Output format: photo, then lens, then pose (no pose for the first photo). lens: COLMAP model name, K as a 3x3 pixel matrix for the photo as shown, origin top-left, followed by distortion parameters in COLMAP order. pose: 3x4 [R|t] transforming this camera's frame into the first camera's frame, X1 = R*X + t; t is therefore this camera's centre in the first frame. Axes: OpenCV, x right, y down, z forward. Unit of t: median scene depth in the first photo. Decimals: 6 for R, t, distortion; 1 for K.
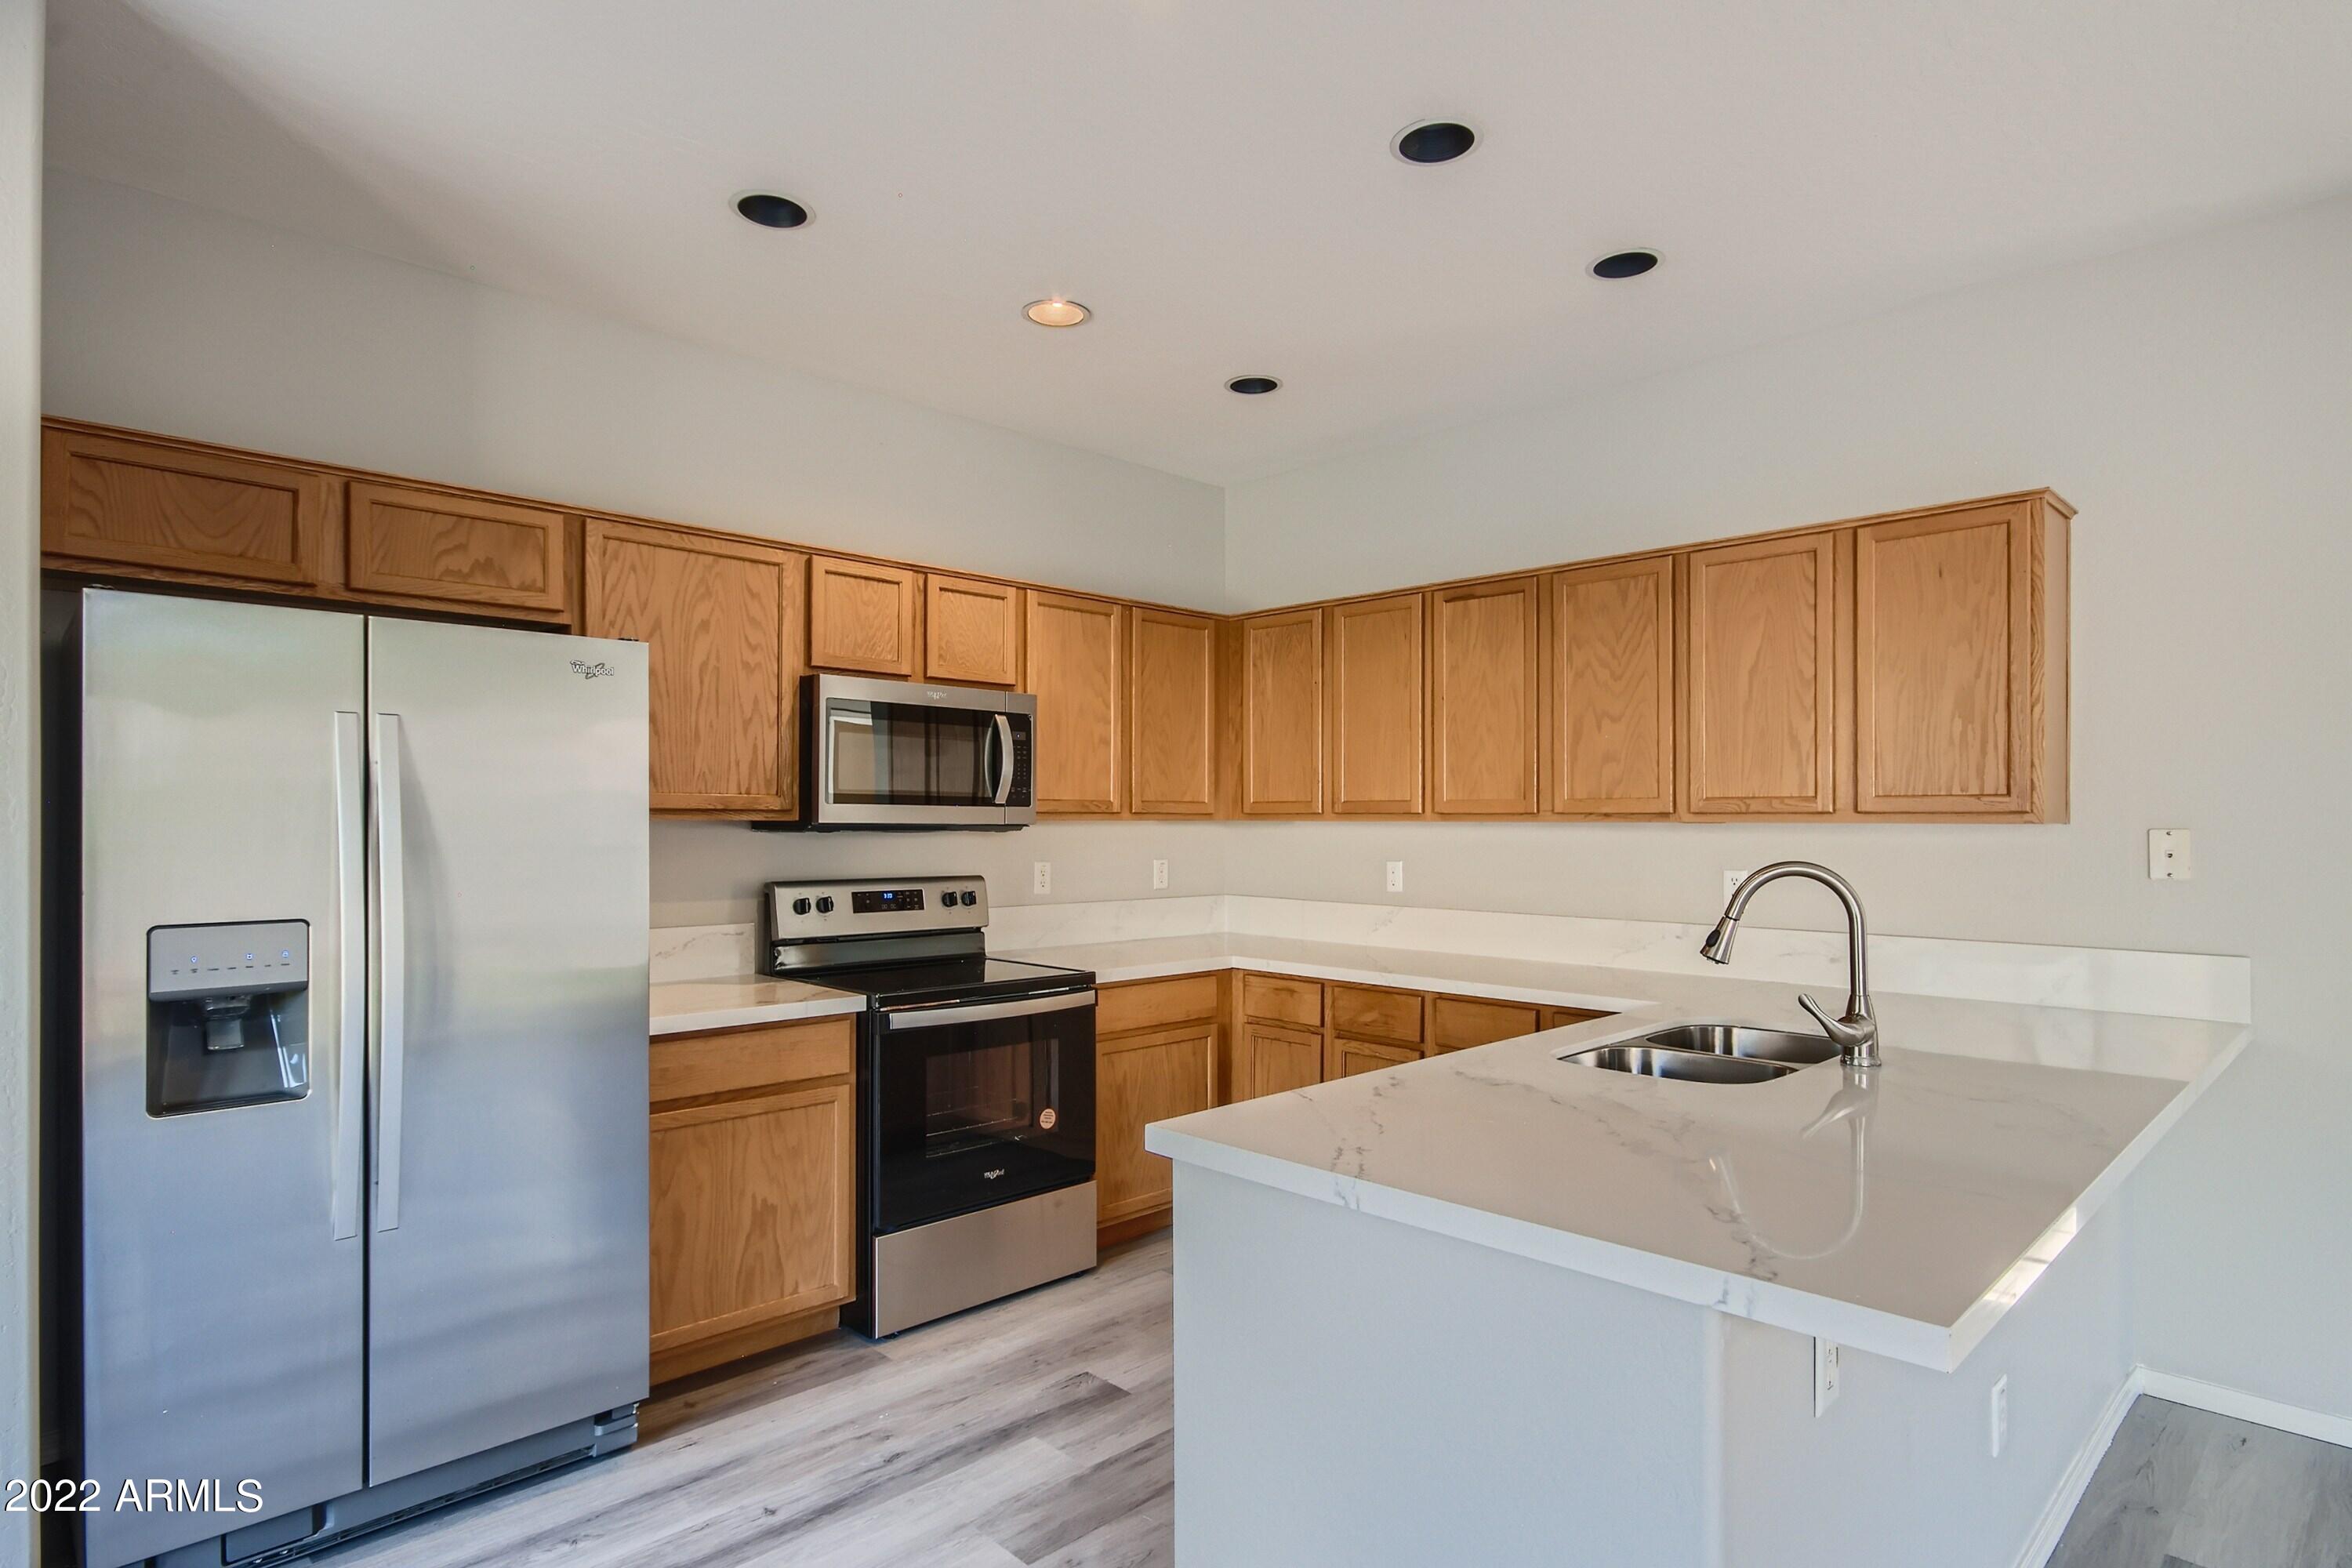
lens RADIAL K [[1242.8, 0, 1174.8], [0, 1242.8, 820.1], [0, 0, 1]] dist [0.000750, 0.000565]
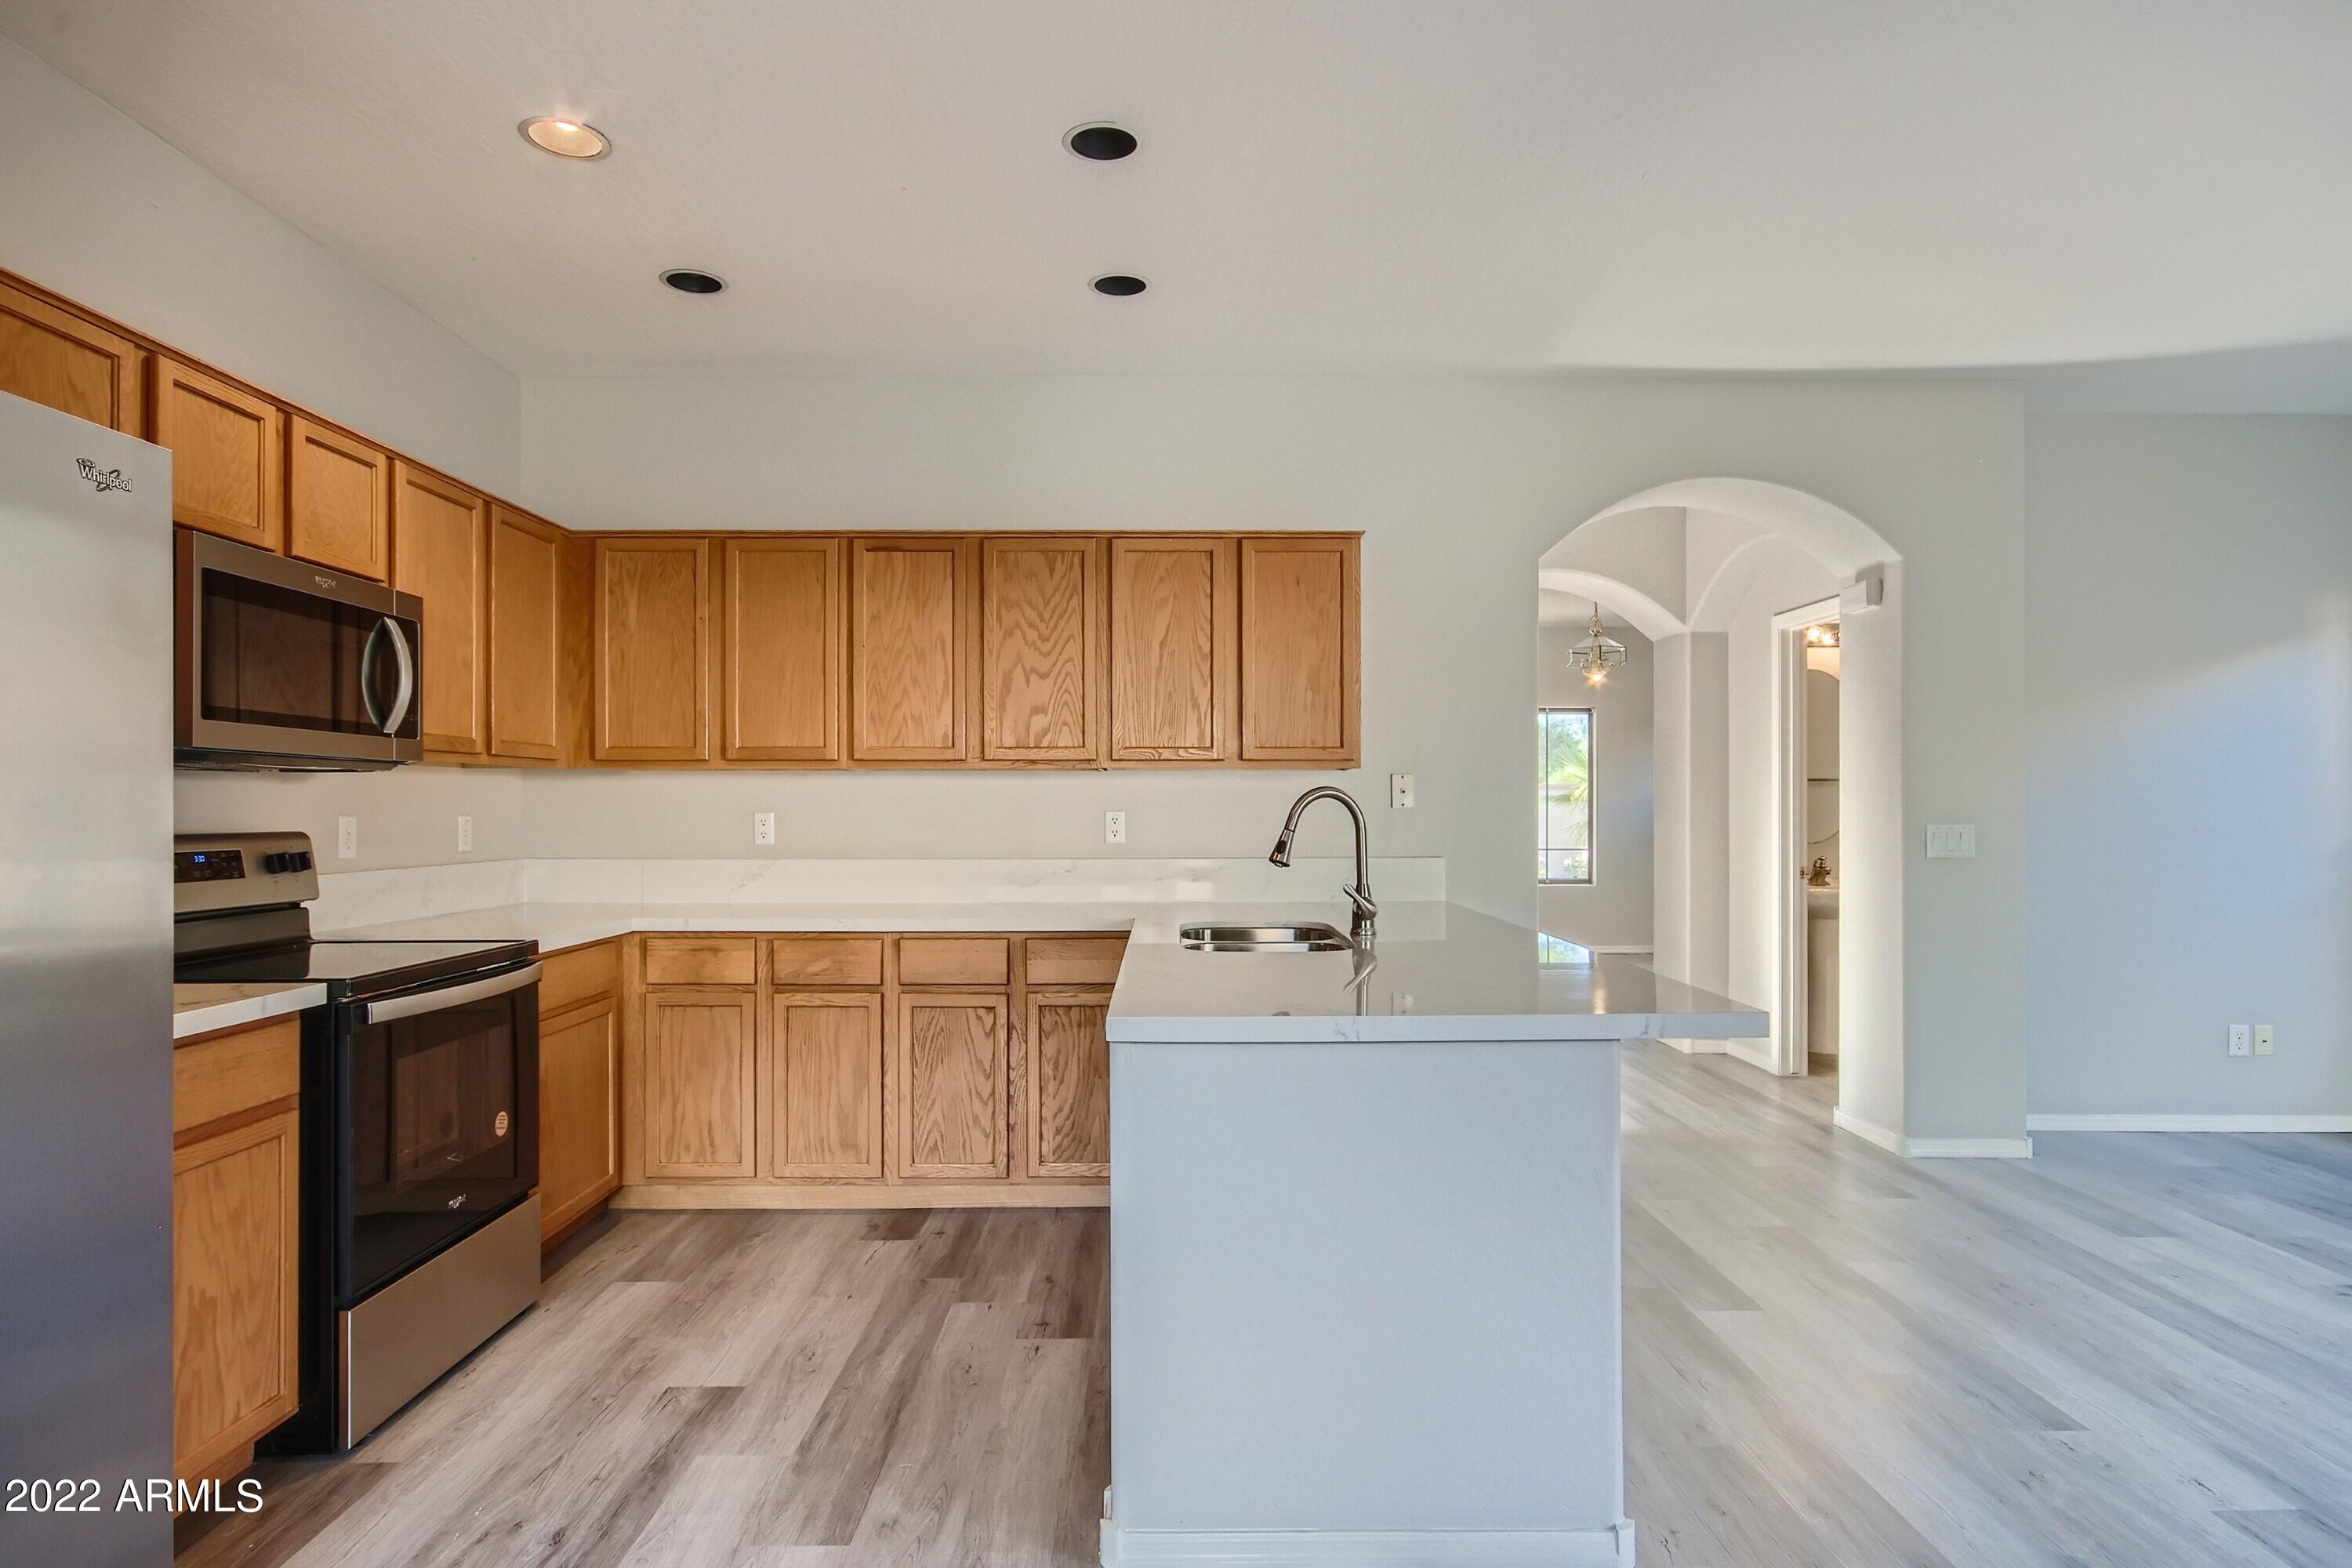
lens RADIAL K [[1292.0, 0, 1166.8], [0, 1292.0, 800.0], [0, 0, 1]] dist [-0.035910, 0.049028]
pose [[0.696129, -0.000537, 0.717917, -0.404244], [0.002572, 0.999995, -0.001746, 0.032812], [-0.717912, 0.003062, 0.696127, 0.109875]]
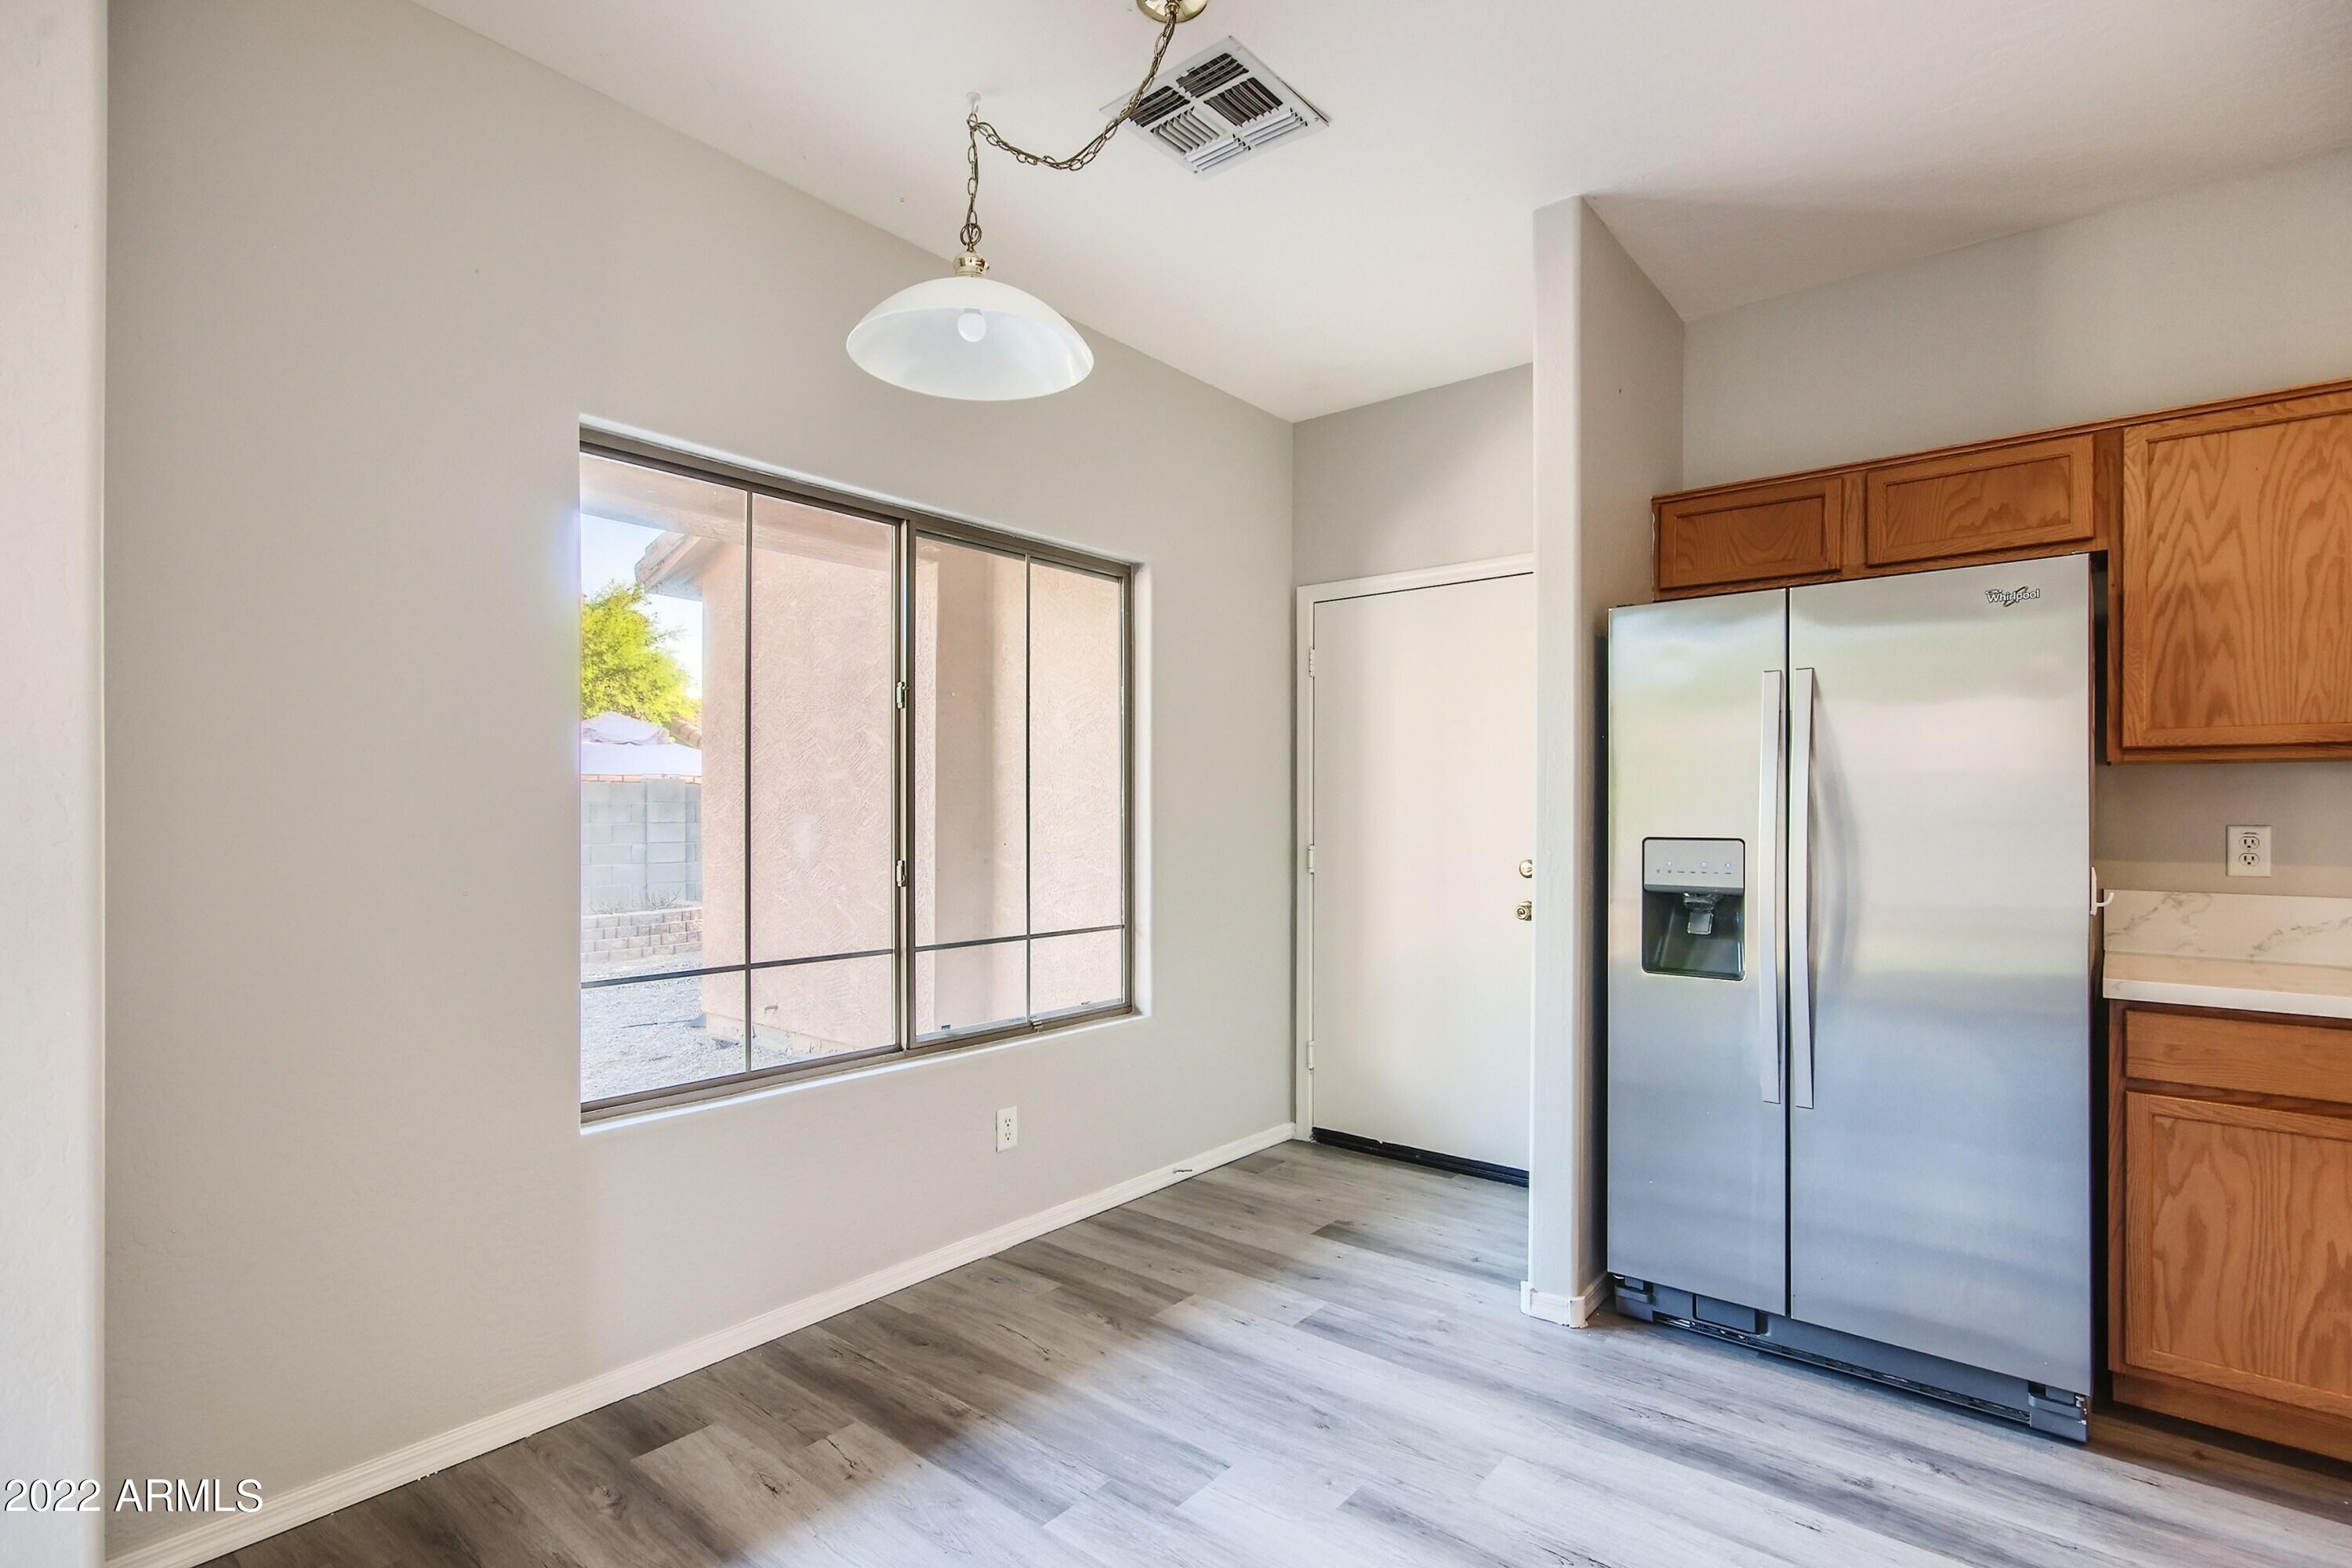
lens RADIAL K [[1123.0, 0, 1175.4], [0, 1123.0, 816.7], [0, 0, 1]] dist [-0.018200, 0.016989]
pose [[0.105032, 0.002279, -0.994466, 0.229259], [-0.002766, 0.999994, 0.002000, 0.035299], [0.994465, 0.002540, 0.105038, 0.192951]]
